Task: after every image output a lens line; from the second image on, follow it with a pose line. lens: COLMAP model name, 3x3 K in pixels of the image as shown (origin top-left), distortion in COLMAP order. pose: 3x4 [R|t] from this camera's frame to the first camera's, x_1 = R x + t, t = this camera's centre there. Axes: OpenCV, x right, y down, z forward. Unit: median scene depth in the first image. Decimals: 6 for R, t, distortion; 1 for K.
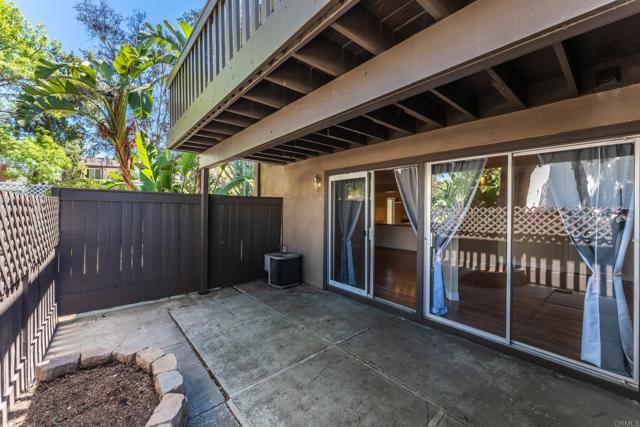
lens RADIAL K [[264.4, 0, 319.4], [0, 264.4, 210.6], [0, 0, 1]] dist [-0.001794, -0.000296]
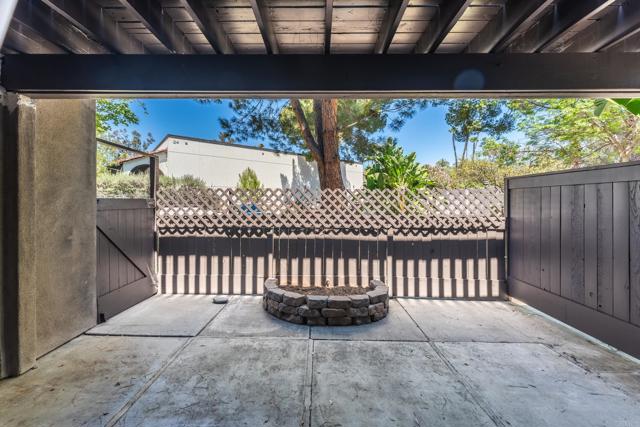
lens RADIAL K [[264.4, 0, 320.6], [0, 264.4, 202.4], [0, 0, 1]] dist [-0.001794, -0.000296]
pose [[-0.661861, -0.013785, -0.749500, 0.465330], [-0.014773, 0.999877, -0.005344, 0.042640], [0.749481, 0.007535, -0.661983, 1.474478]]
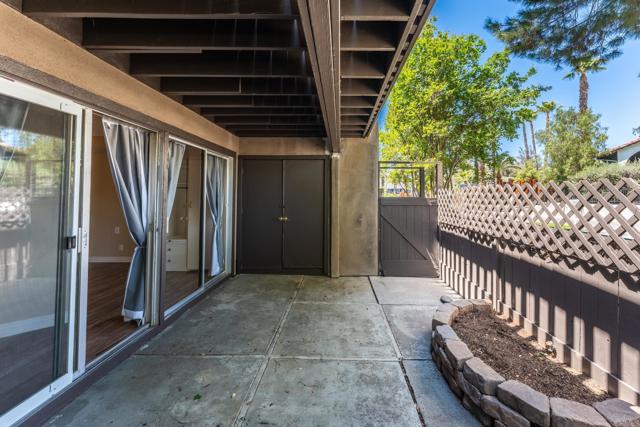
lens RADIAL K [[264.4, 0, 330.7], [0, 264.4, 191.3], [0, 0, 1]] dist [-0.001794, -0.000296]
pose [[-0.745764, -0.005752, 0.666185, -0.686421], [-0.009777, 0.999950, -0.002311, -0.003927], [-0.666138, -0.008237, -0.745783, 1.607844]]
